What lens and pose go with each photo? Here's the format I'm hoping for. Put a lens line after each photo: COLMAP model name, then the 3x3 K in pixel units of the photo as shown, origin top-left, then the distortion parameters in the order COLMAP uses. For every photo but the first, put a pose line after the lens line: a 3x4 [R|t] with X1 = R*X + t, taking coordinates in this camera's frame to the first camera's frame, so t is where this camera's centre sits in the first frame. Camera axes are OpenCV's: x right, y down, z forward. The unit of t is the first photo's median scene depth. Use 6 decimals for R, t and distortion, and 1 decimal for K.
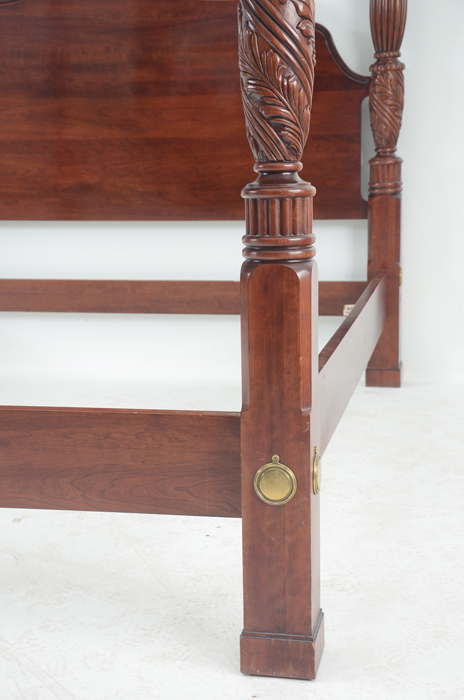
lens RADIAL K [[1067.7, 0, 234.1], [0, 1067.7, 356.0], [0, 0, 1]] dist [0.260548, 0.000000]
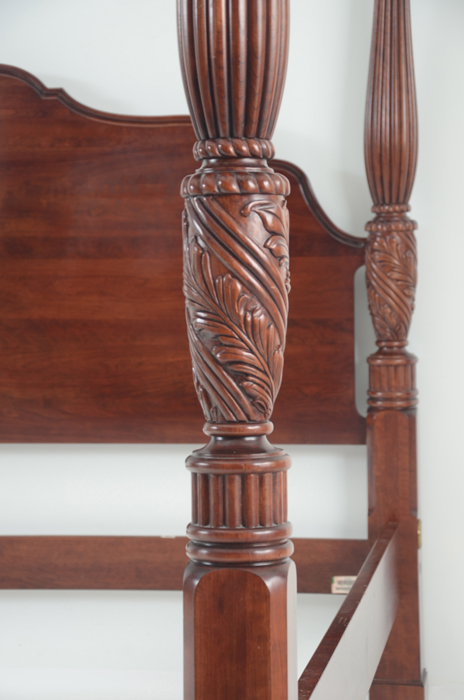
lens RADIAL K [[1751.0, 0, 233.2], [0, 1751.0, 370.7], [0, 0, 1]] dist [0.578627, 0.000000]
pose [[0.998889, 0.007813, 0.046475, -0.007182], [-0.001360, 0.990530, -0.137287, -0.024943], [-0.047107, 0.137071, 0.989440, -0.061307]]
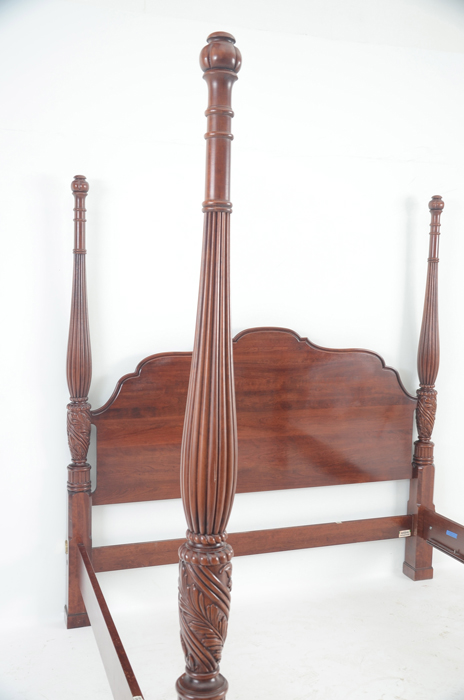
lens RADIAL K [[729.1, 0, 231.7], [0, 729.1, 367.2], [0, 0, 1]] dist [0.040916, 0.000000]
pose [[0.862210, -0.023916, 0.505985, -0.678849], [0.074817, 0.993942, -0.080510, -0.228016], [-0.500994, 0.107273, 0.858776, 0.167062]]
